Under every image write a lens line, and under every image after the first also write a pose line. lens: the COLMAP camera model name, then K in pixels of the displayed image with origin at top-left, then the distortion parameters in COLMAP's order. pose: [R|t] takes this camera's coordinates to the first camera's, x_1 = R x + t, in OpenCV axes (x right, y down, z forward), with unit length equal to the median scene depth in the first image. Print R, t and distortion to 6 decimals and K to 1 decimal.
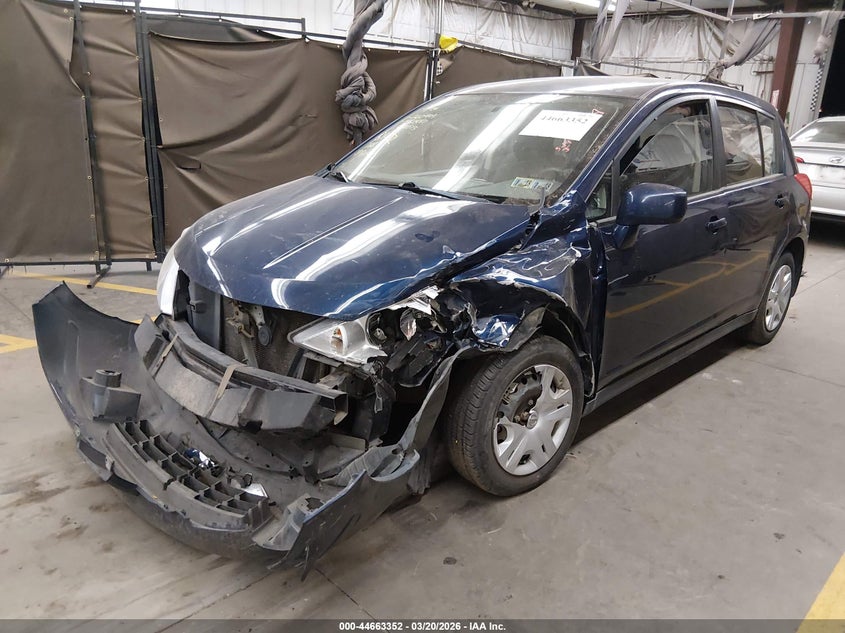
lens RADIAL K [[679.3, 0, 422.3], [0, 679.3, 316.4], [0, 0, 1]] dist [-0.001172, -0.000903]
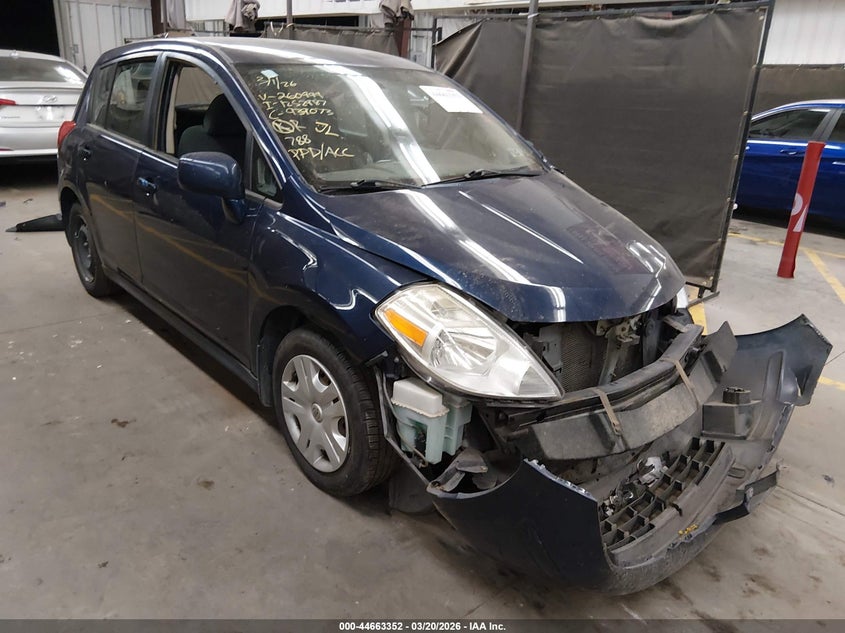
lens RADIAL K [[679.3, 0, 422.5], [0, 679.3, 317.2], [0, 0, 1]] dist [-0.001172, -0.000903]
pose [[0.004583, -0.364186, 0.931315, -1.195682], [0.249784, 0.902220, 0.351579, -0.442370], [-0.968291, 0.231017, 0.095103, 1.209011]]
